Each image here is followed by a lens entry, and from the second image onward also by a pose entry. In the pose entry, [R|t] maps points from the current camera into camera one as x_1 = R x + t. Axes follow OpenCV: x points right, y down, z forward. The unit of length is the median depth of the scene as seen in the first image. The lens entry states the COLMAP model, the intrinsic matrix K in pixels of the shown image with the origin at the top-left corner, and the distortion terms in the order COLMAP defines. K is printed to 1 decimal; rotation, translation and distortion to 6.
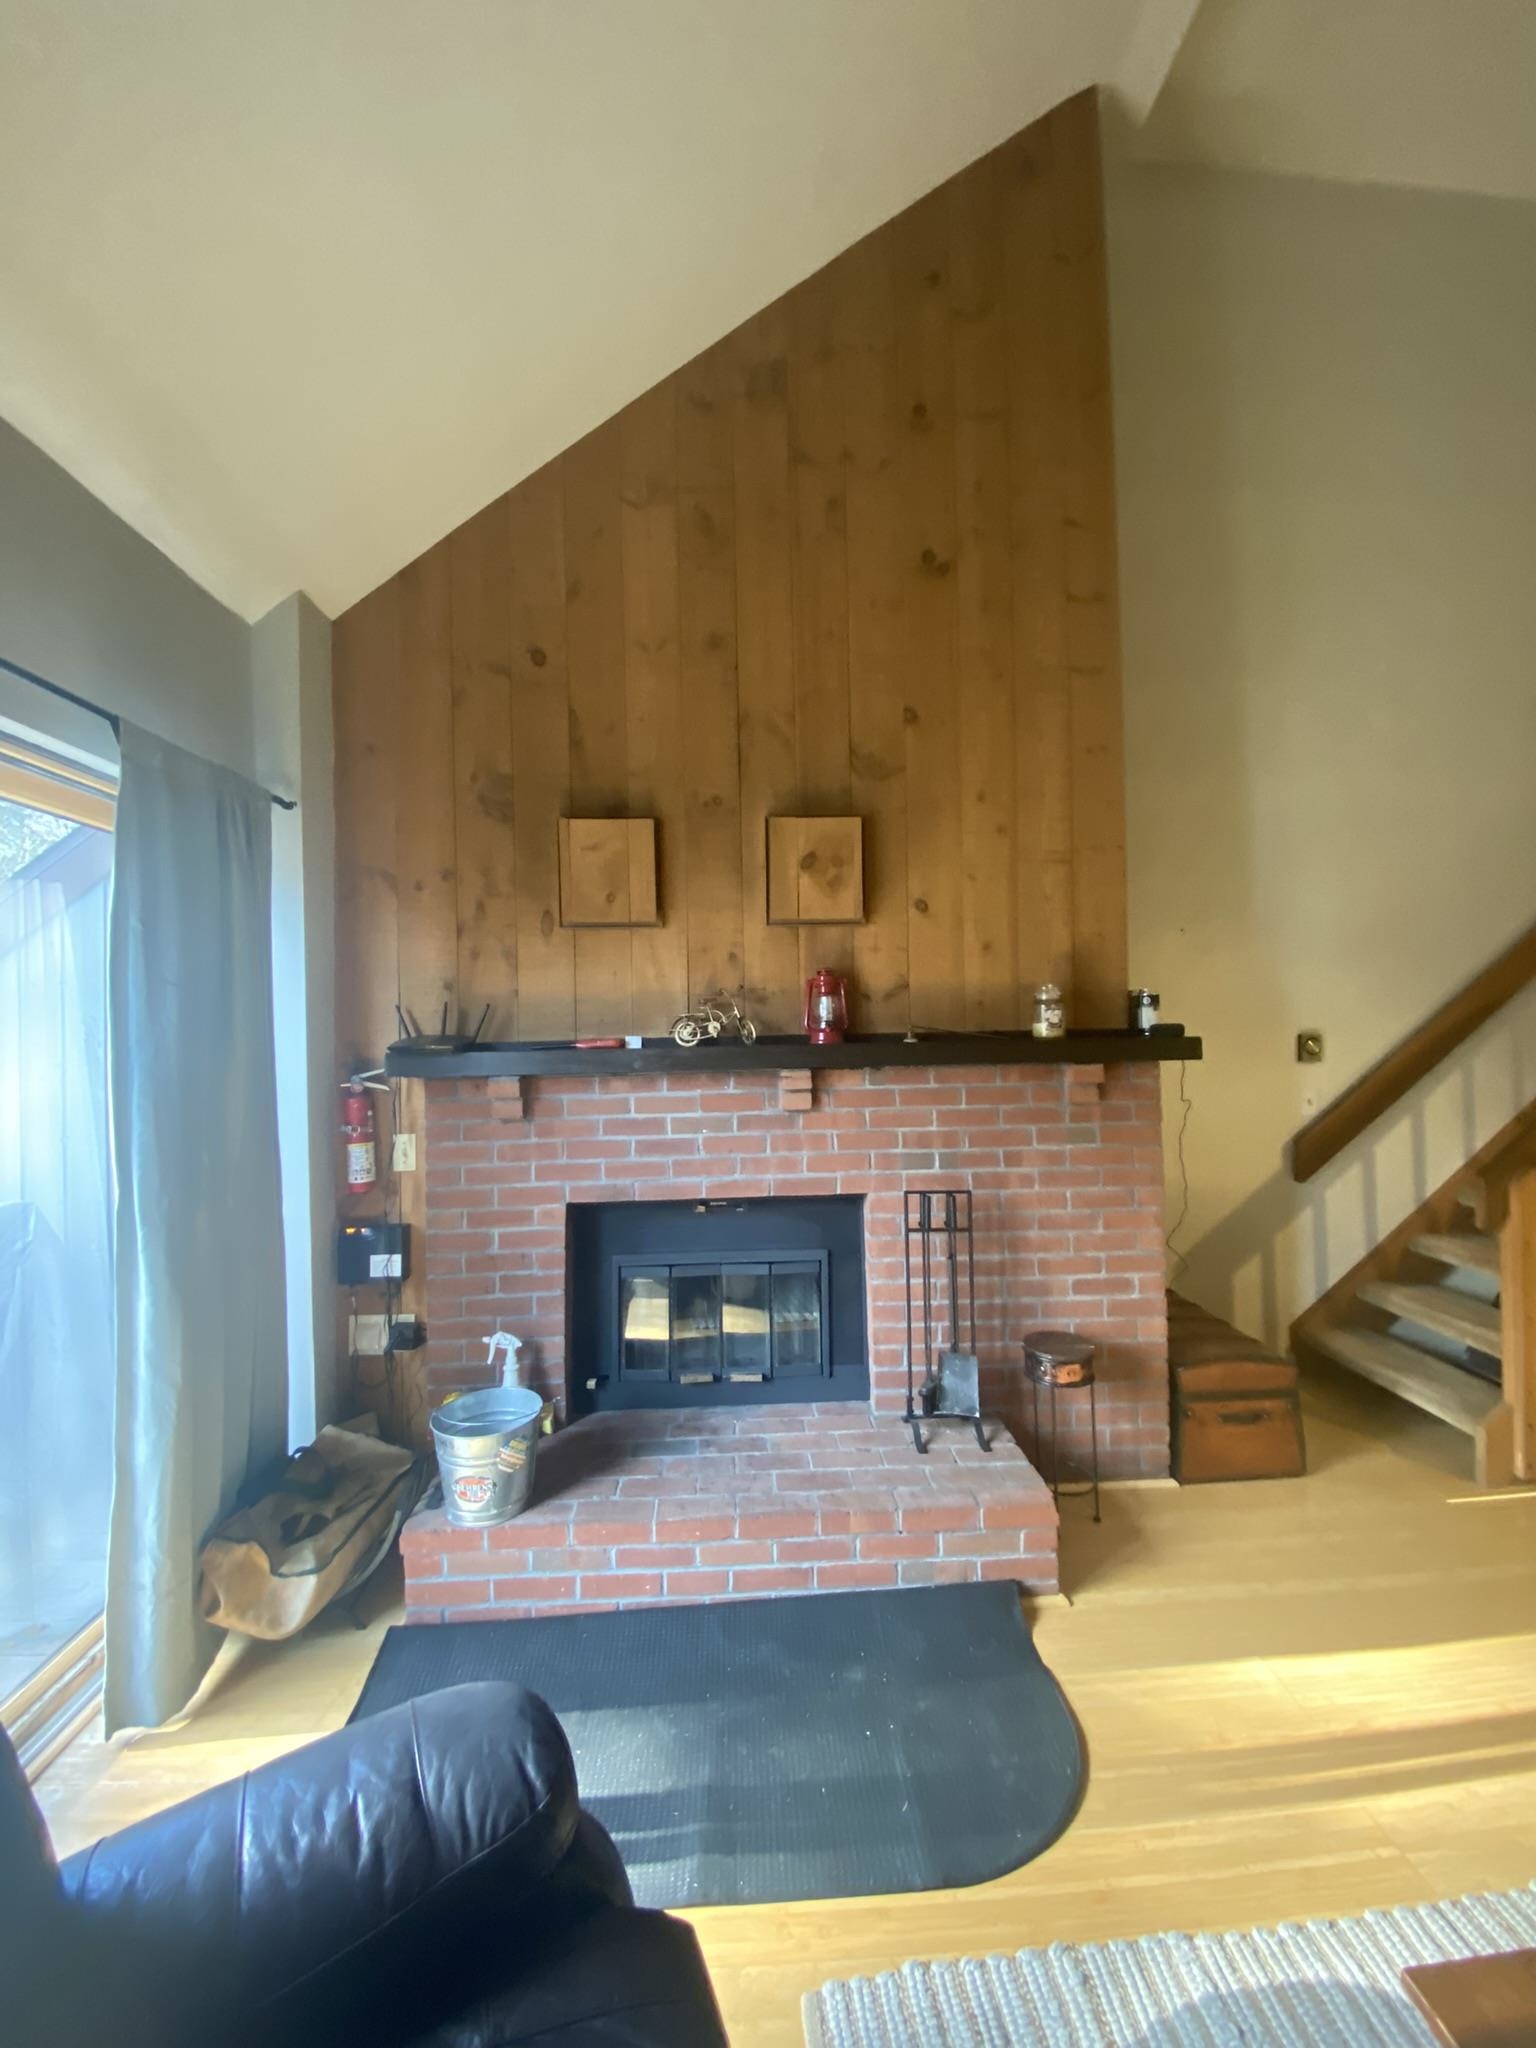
lens RADIAL K [[843.3, 0, 765.2], [0, 843.3, 1022.7], [0, 0, 1]] dist [0.011544, -0.019506]
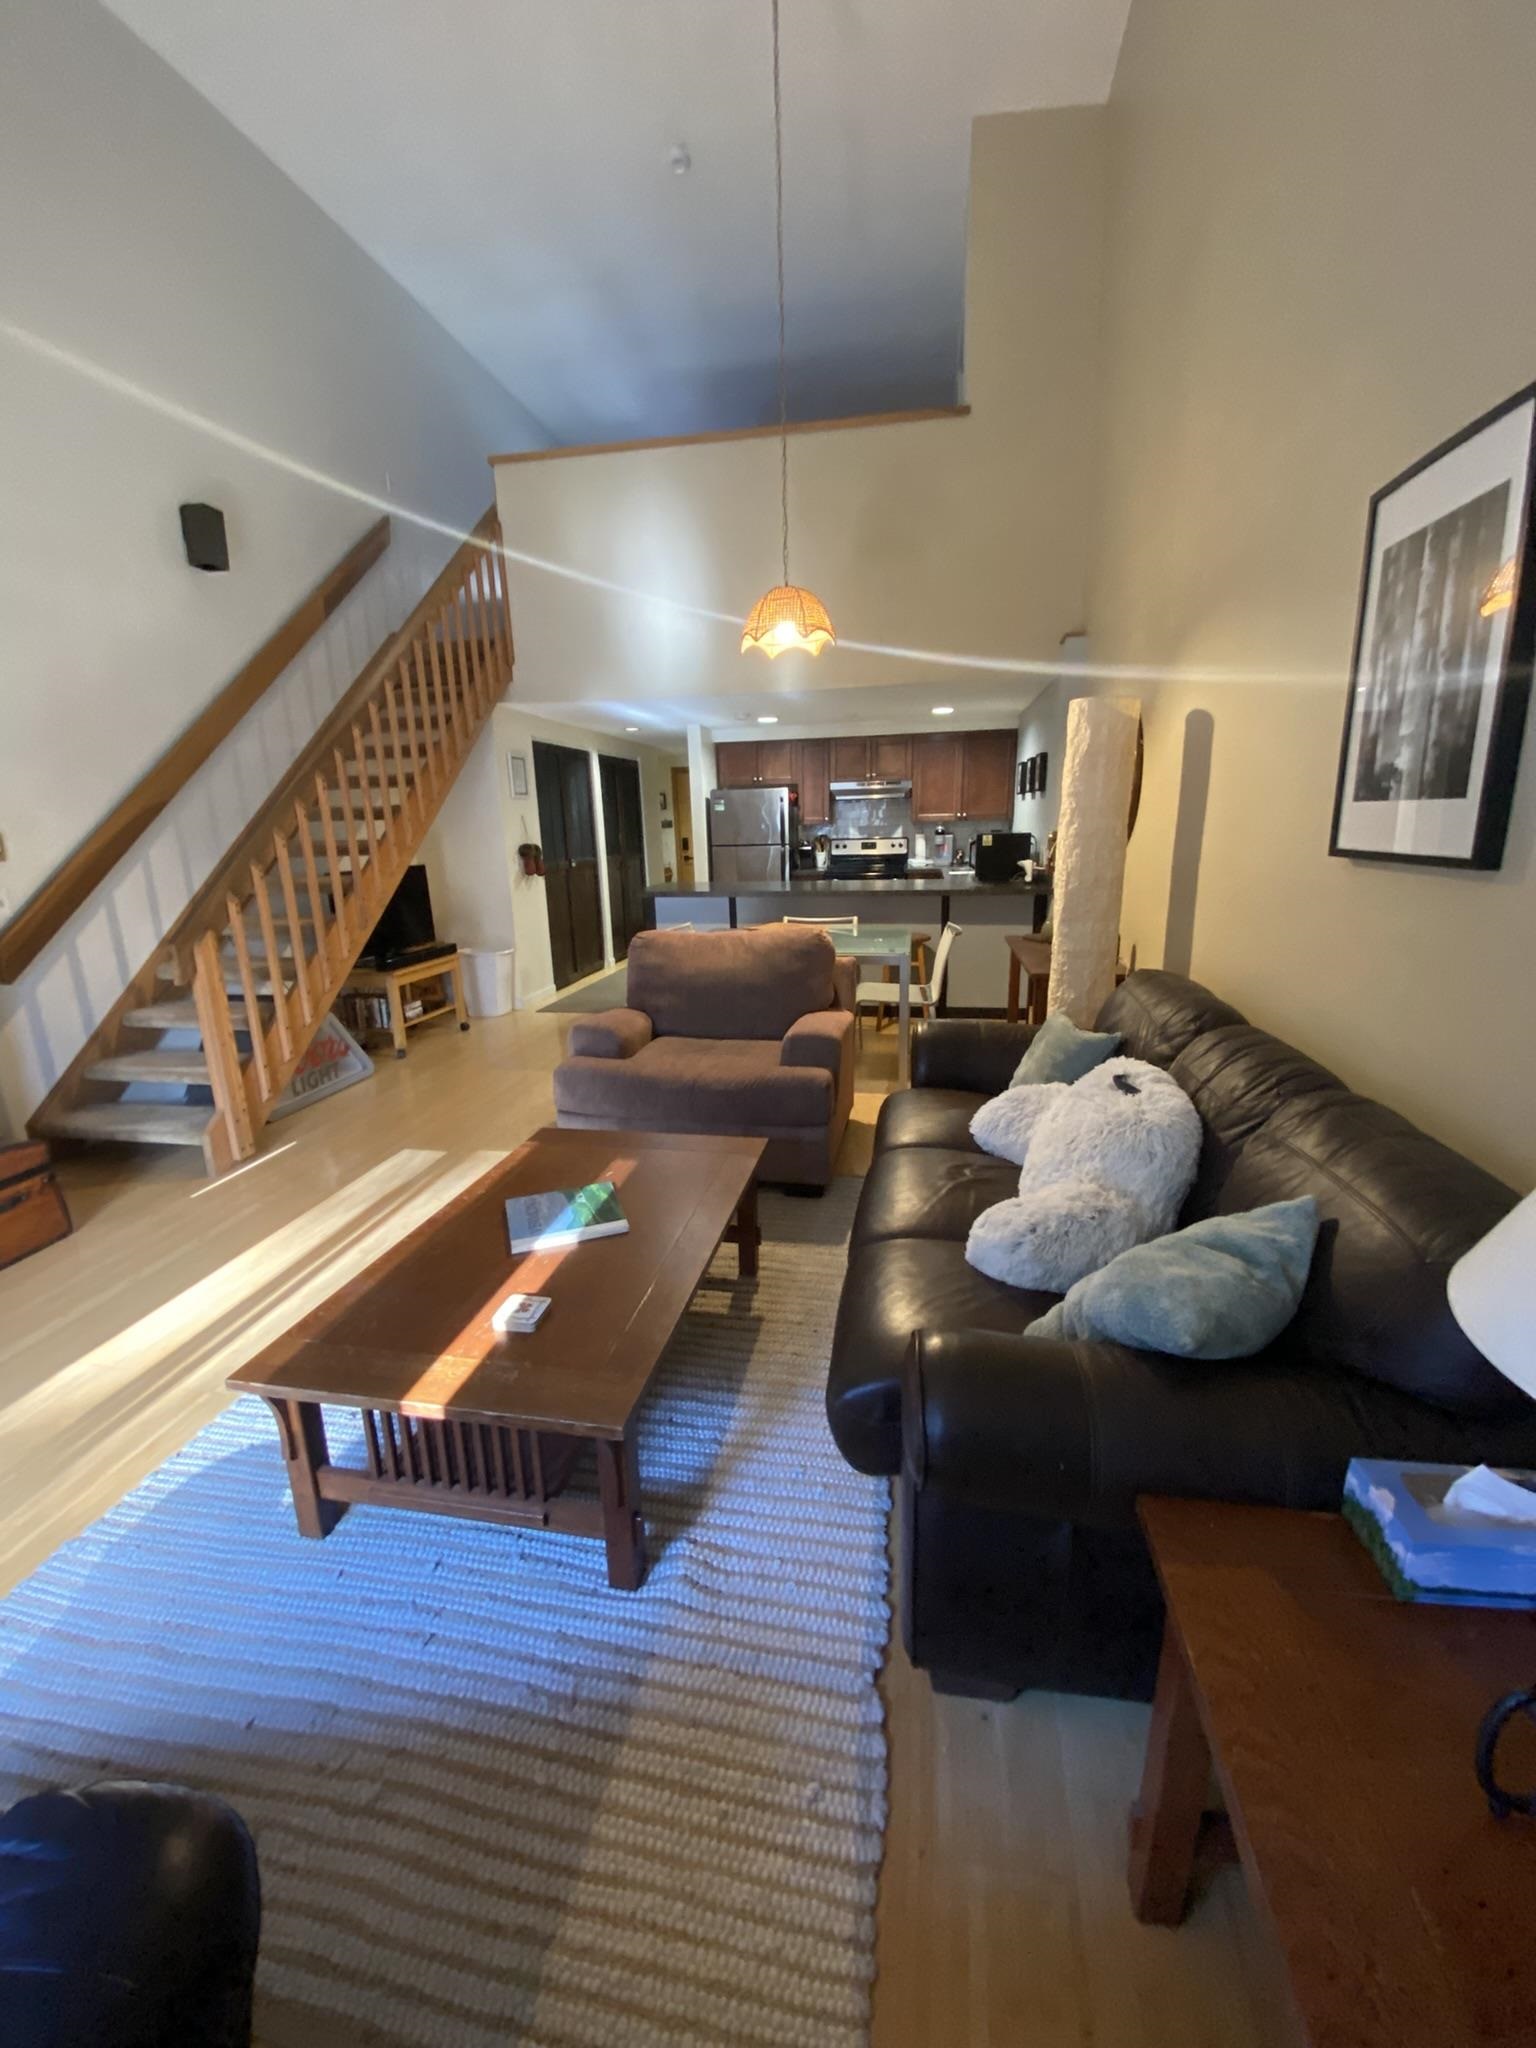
lens RADIAL K [[843.3, 0, 765.2], [0, 843.3, 1022.7], [0, 0, 1]] dist [0.011544, -0.019506]
pose [[0.245738, -0.216121, 0.944936, -0.123306], [0.007586, 0.975227, 0.221076, 0.027659], [-0.969307, -0.047159, 0.241290, -0.140262]]
